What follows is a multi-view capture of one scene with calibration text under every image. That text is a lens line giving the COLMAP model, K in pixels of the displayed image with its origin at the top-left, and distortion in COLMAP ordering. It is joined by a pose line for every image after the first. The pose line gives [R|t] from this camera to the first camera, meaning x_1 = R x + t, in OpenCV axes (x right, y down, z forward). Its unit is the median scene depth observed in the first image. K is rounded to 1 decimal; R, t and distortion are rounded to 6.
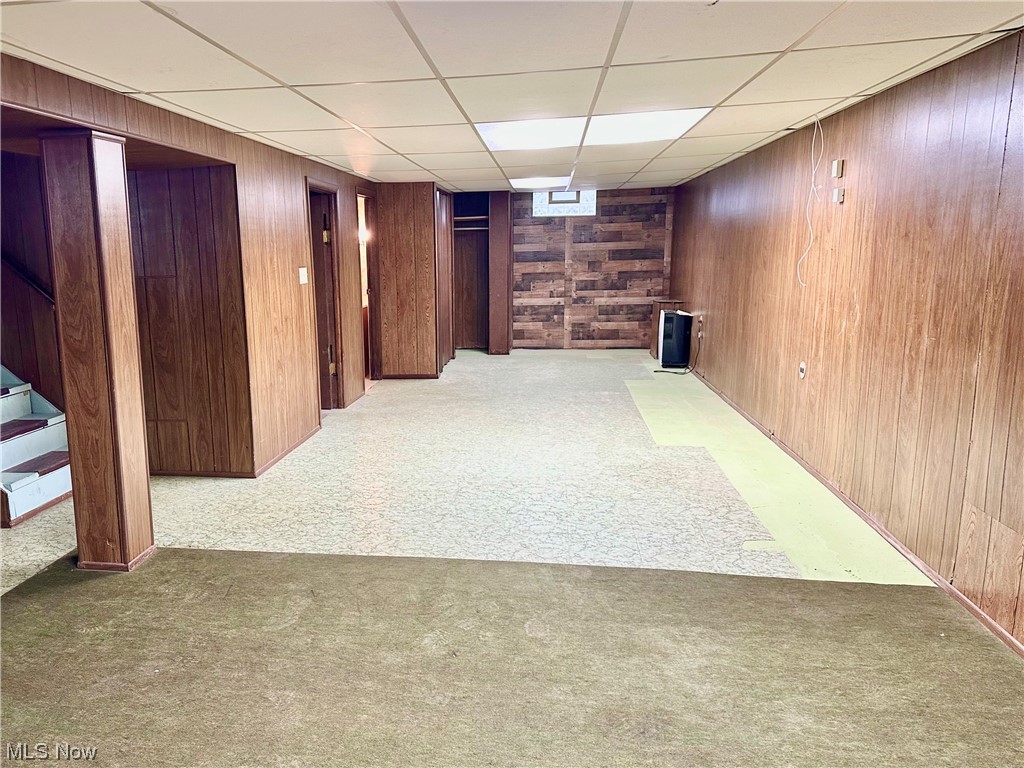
lens RADIAL K [[778.5, 0, 407.3], [0, 778.5, 396.7], [0, 0, 1]] dist [0.062411, -0.052035]
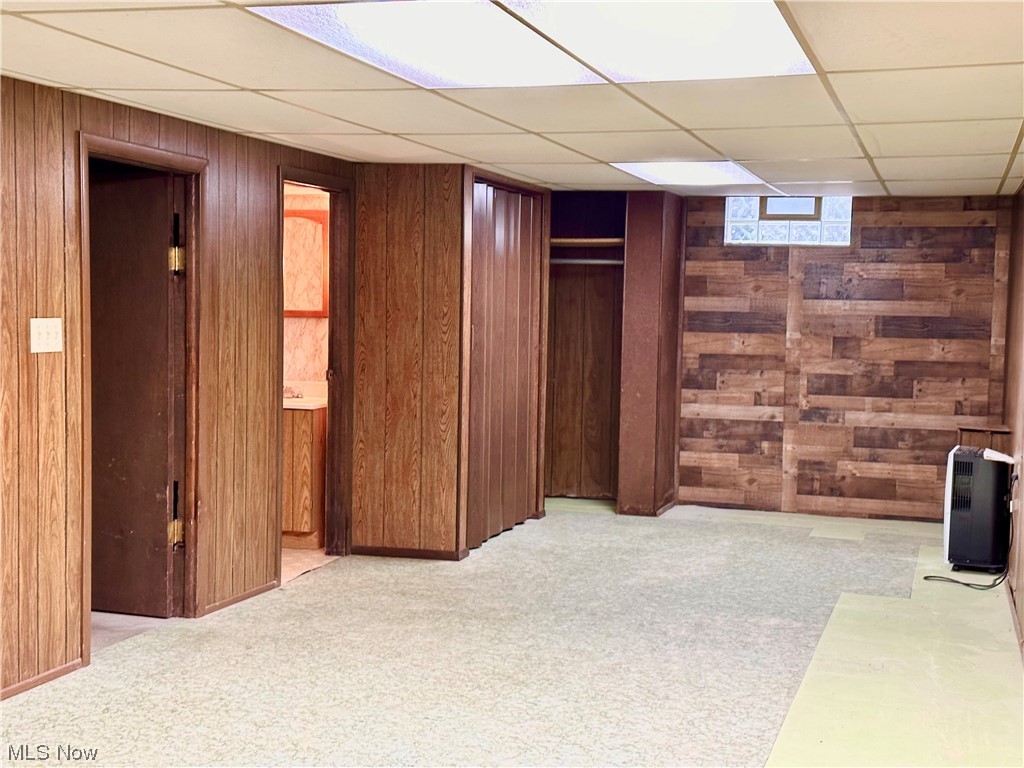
lens RADIAL K [[1397.2, 0, 502.4], [0, 1397.2, 378.8], [0, 0, 1]] dist [0.084268, 0.000000]
pose [[0.991116, 0.050386, -0.123088, 0.254847], [-0.065902, 0.989911, -0.125433, -0.042612], [0.115526, 0.132430, 0.984437, 0.209103]]
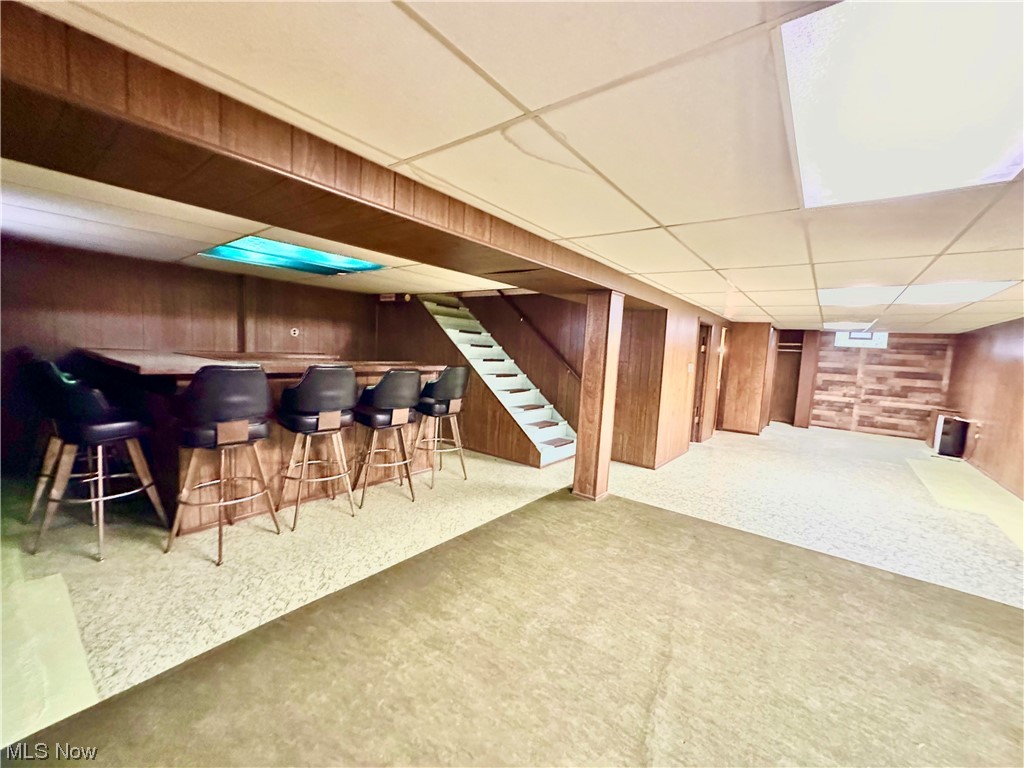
lens RADIAL K [[407.4, 0, 517.8], [0, 407.4, 382.6], [0, 0, 1]] dist [-0.000711, 0.000185]
pose [[0.884482, 0.110073, -0.453405, -0.054725], [-0.160005, 0.984402, -0.073148, 0.018062], [0.438281, 0.137246, 0.888298, -0.040117]]
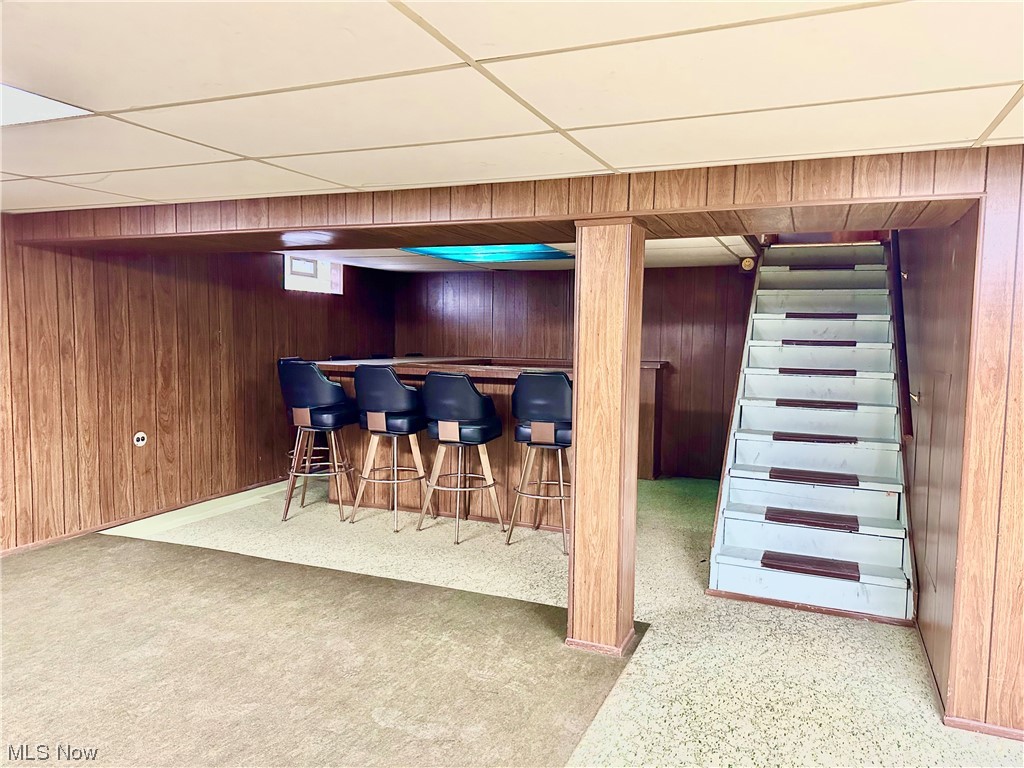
lens RADIAL K [[711.2, 0, 510.2], [0, 711.2, 380.6], [0, 0, 1]] dist [0.053999, -0.045681]
pose [[-0.213599, 0.088968, -0.972862, 0.326221], [-0.193612, 0.972236, 0.131420, -0.133100], [0.957544, 0.216429, -0.190443, 0.645457]]
